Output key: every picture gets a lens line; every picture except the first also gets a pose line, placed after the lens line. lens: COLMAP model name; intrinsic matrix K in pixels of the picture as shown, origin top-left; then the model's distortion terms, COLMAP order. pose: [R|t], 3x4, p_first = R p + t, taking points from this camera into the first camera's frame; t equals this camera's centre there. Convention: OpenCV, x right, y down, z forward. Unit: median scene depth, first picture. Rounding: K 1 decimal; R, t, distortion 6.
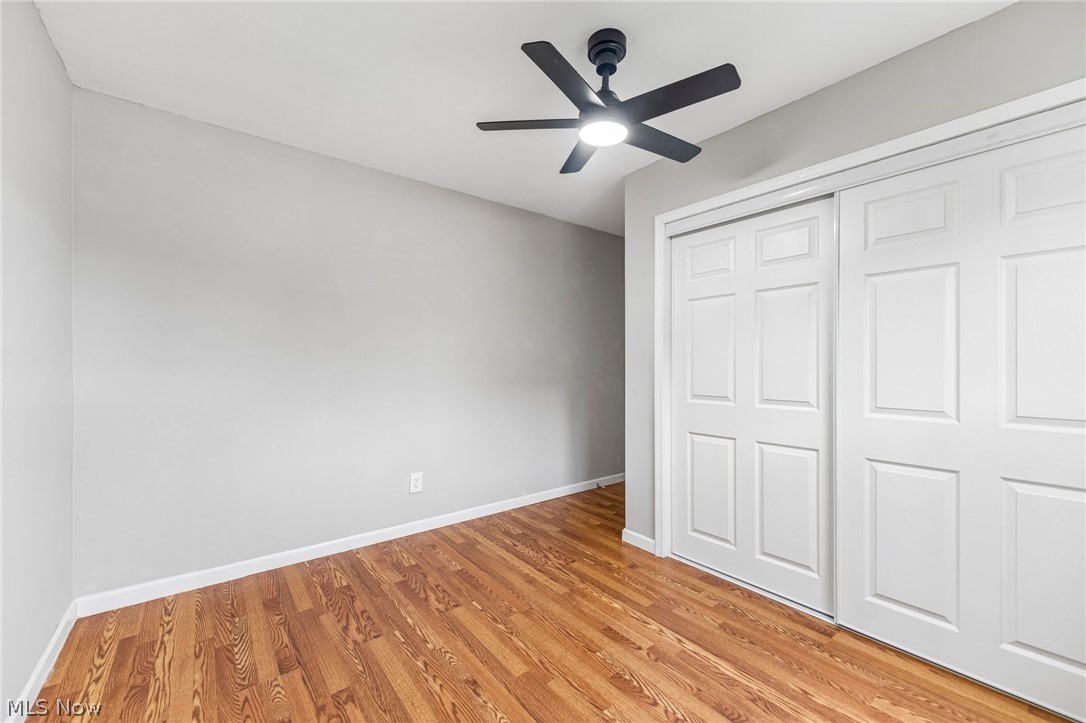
lens RADIAL K [[431.2, 0, 542.0], [0, 431.2, 361.2], [0, 0, 1]] dist [-0.000892, 0.000099]
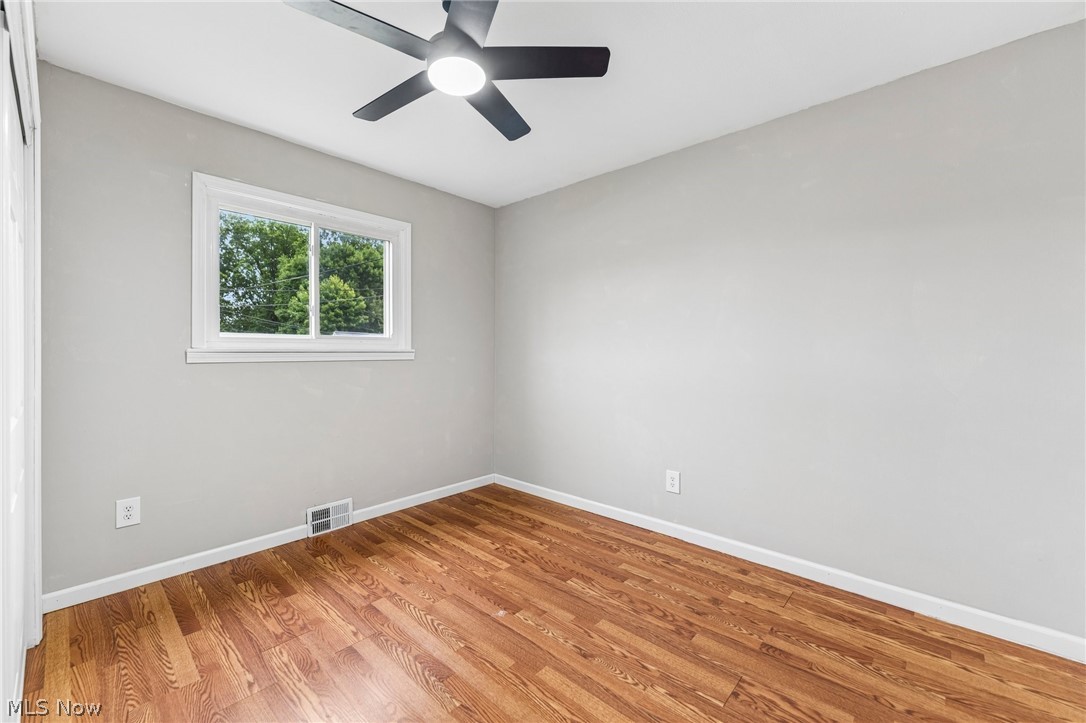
lens RADIAL K [[431.2, 0, 542.0], [0, 431.2, 361.2], [0, 0, 1]] dist [-0.000892, 0.000099]
pose [[-0.985563, -0.002950, -0.169285, 0.119076], [-0.005419, 0.999886, 0.014123, 0.014168], [0.169224, 0.014837, -0.985466, 1.916962]]
